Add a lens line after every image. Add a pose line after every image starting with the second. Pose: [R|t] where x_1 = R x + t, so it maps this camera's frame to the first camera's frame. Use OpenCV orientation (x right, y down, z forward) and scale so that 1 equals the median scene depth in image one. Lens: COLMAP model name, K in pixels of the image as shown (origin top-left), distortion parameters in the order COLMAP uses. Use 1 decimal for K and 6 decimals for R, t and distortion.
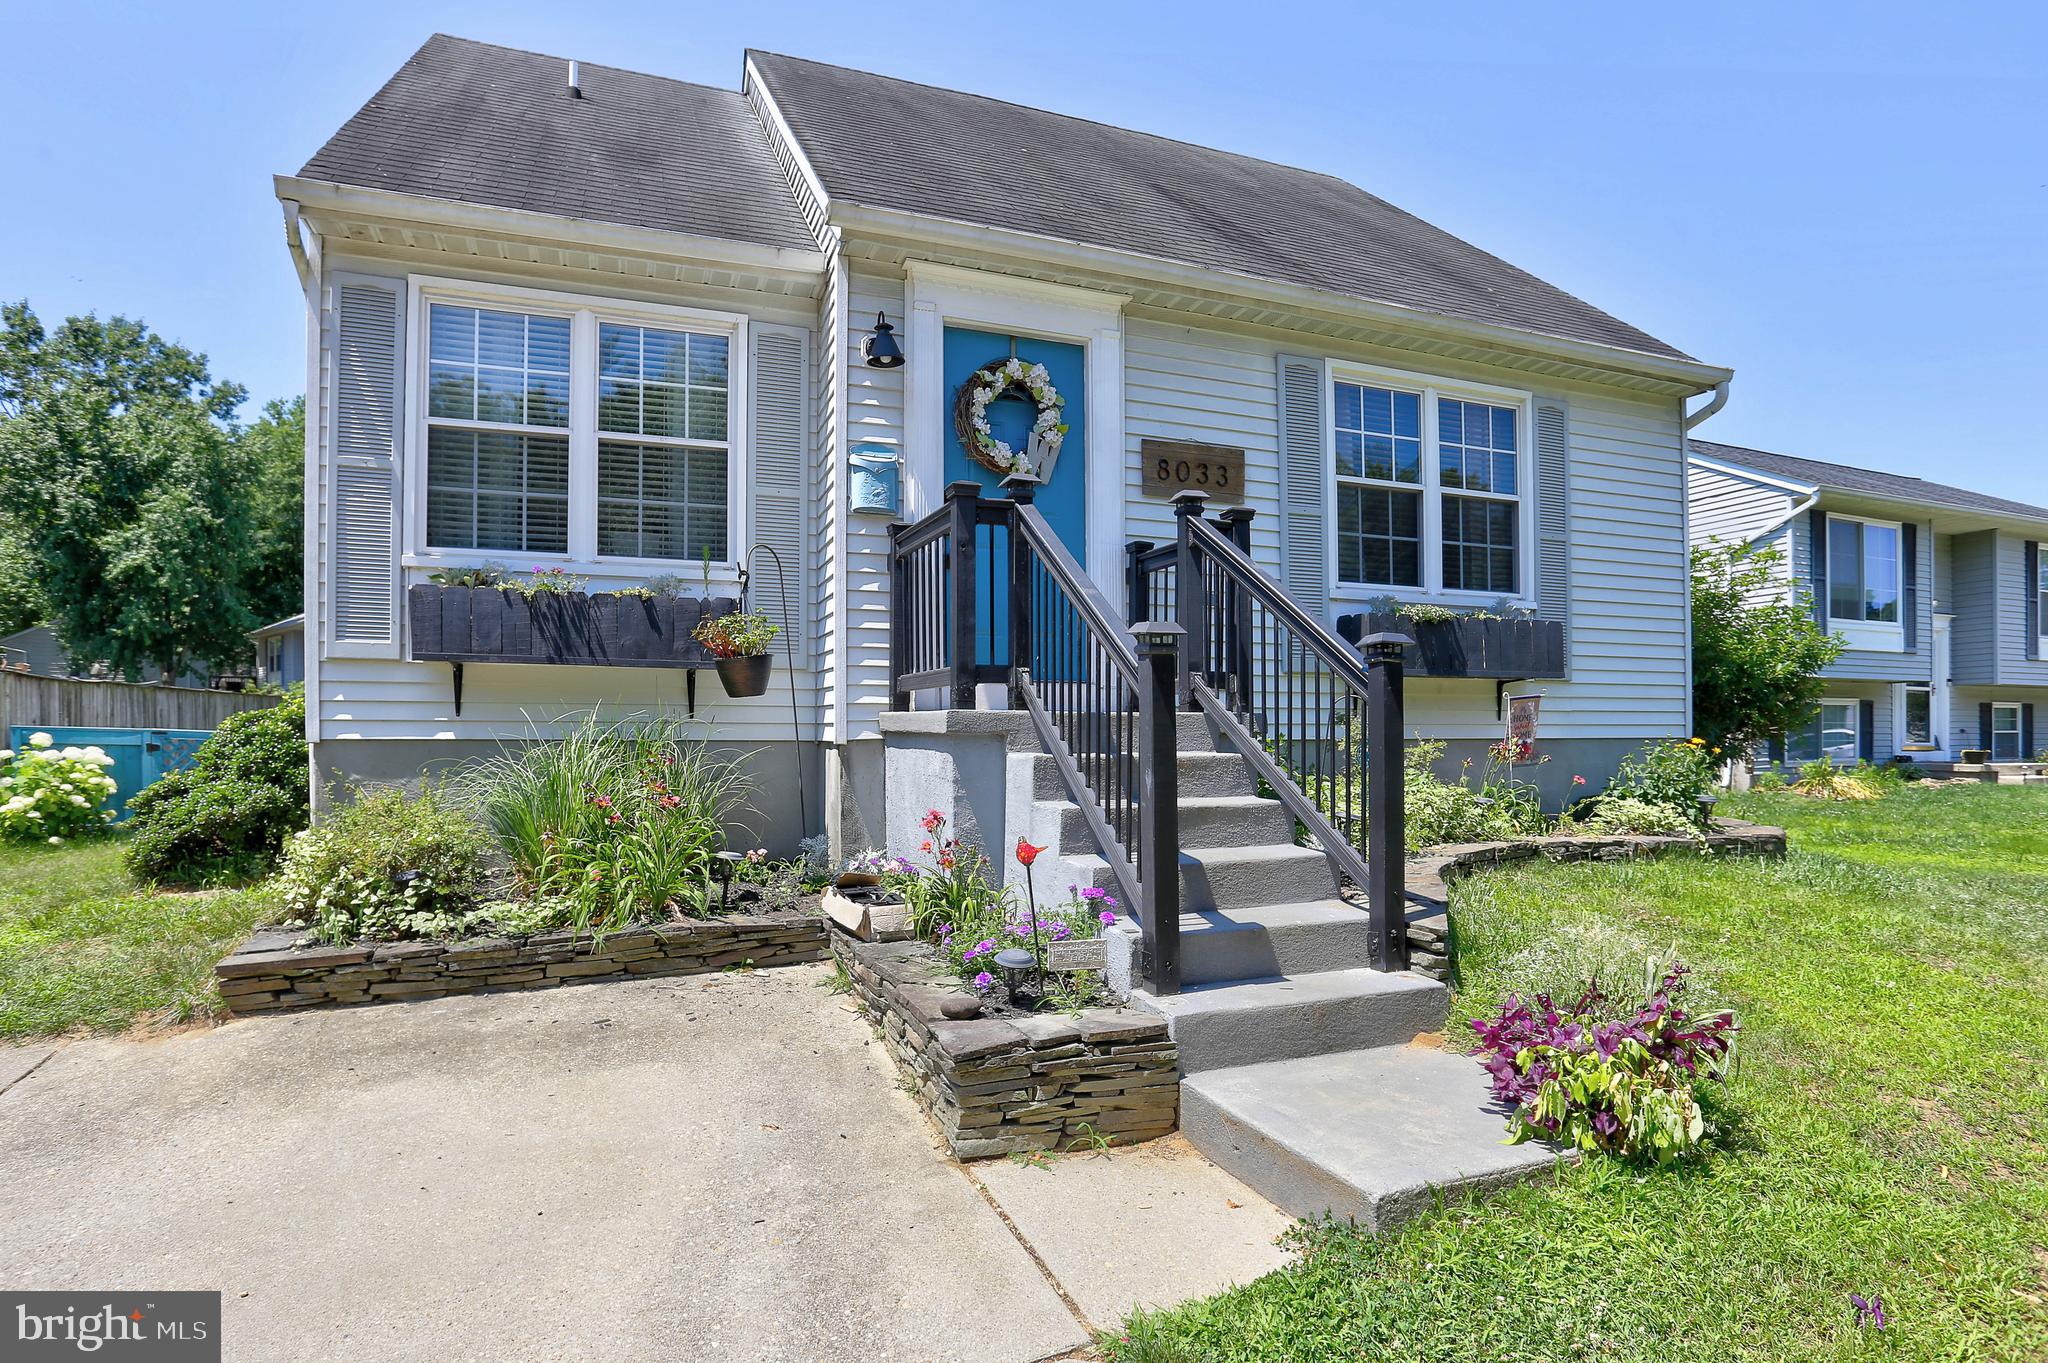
lens RADIAL K [[1044.1, 0, 1032.1], [0, 1044.1, 738.7], [0, 0, 1]] dist [-0.071235, 0.030787]
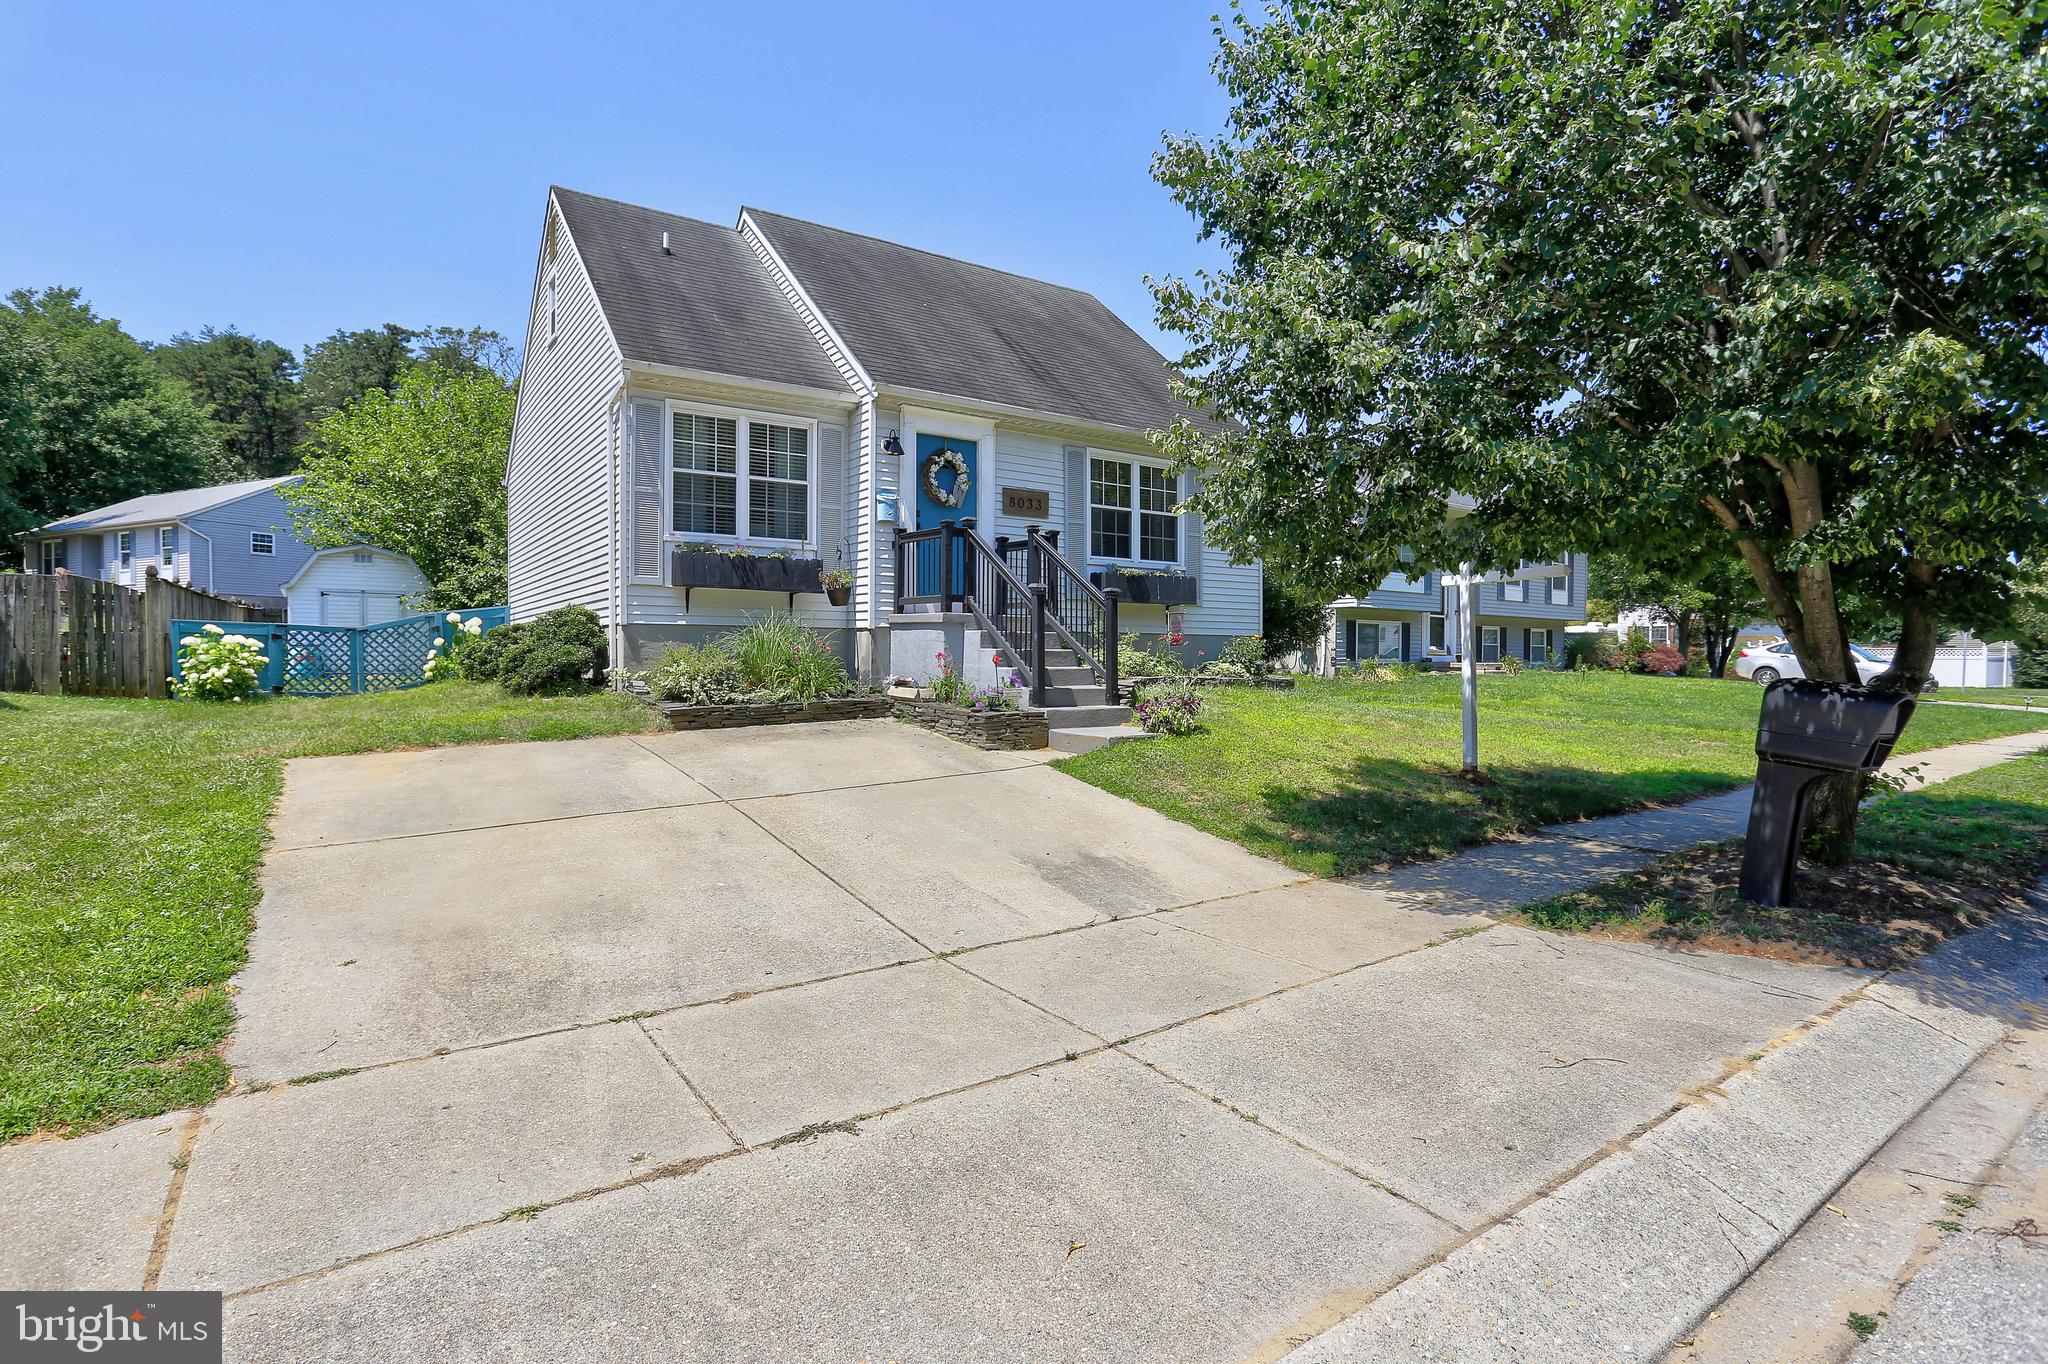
lens RADIAL K [[998.5, 0, 1026.7], [0, 998.5, 646.5], [0, 0, 1]] dist [-0.071047, 0.025206]
pose [[0.971364, 0.009609, 0.237403, -0.341849], [-0.007135, 0.999911, -0.011277, 0.059387], [-0.237490, 0.009260, 0.971346, -1.025522]]
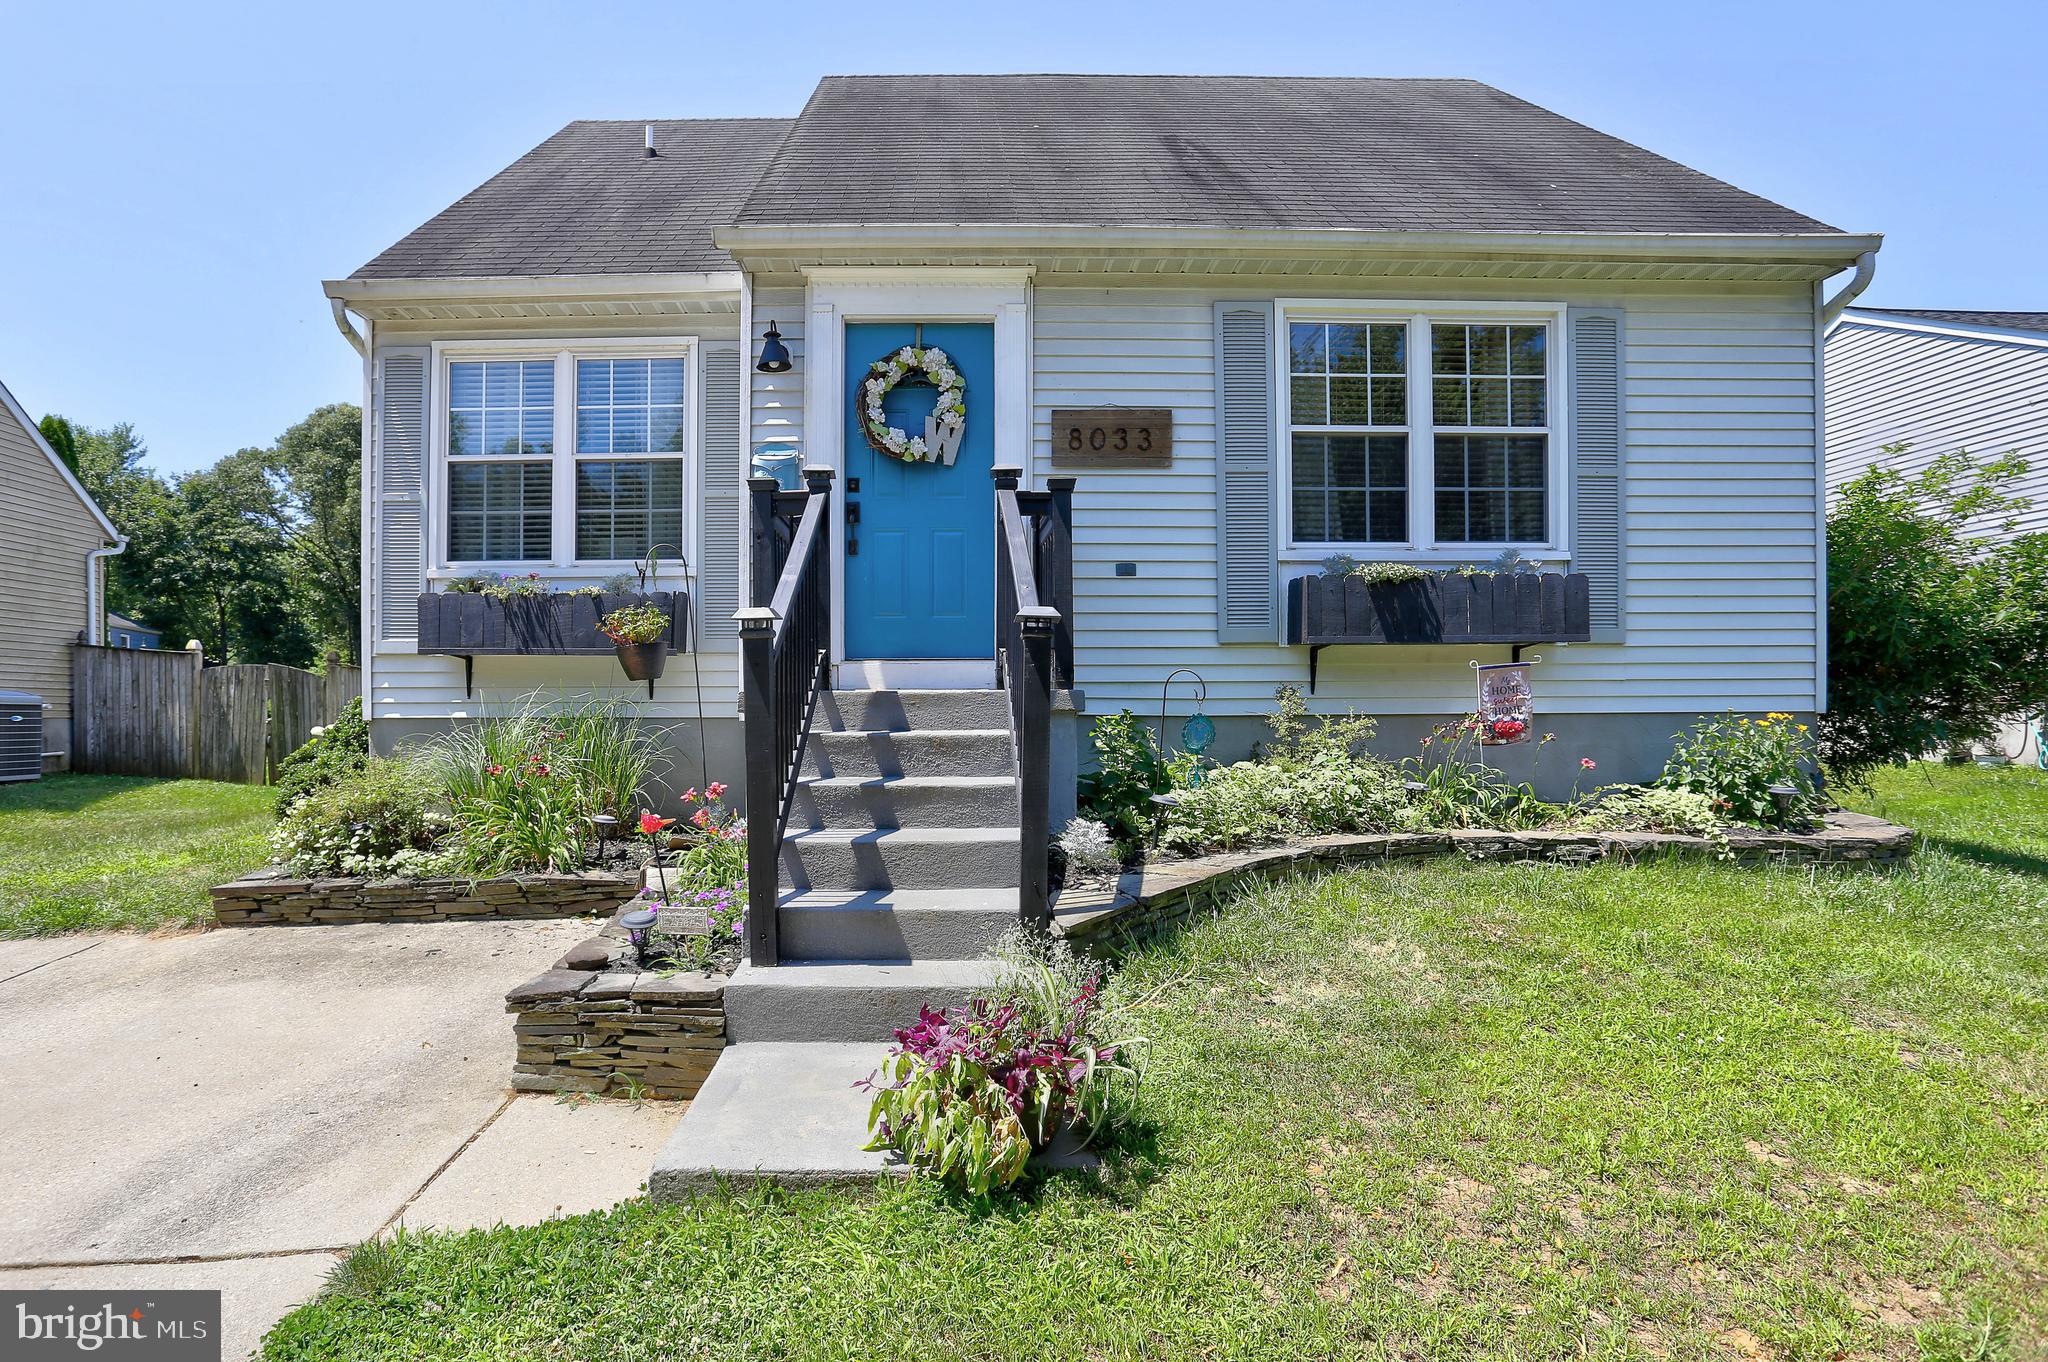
lens RADIAL K [[1035.1, 0, 977.8], [0, 1035.1, 718.4], [0, 0, 1]] dist [-0.069432, 0.027557]
pose [[0.938697, -0.000696, -0.344742, 0.396864], [0.003527, 0.999965, 0.007585, -0.004993], [0.344724, -0.008336, 0.938667, 0.062655]]
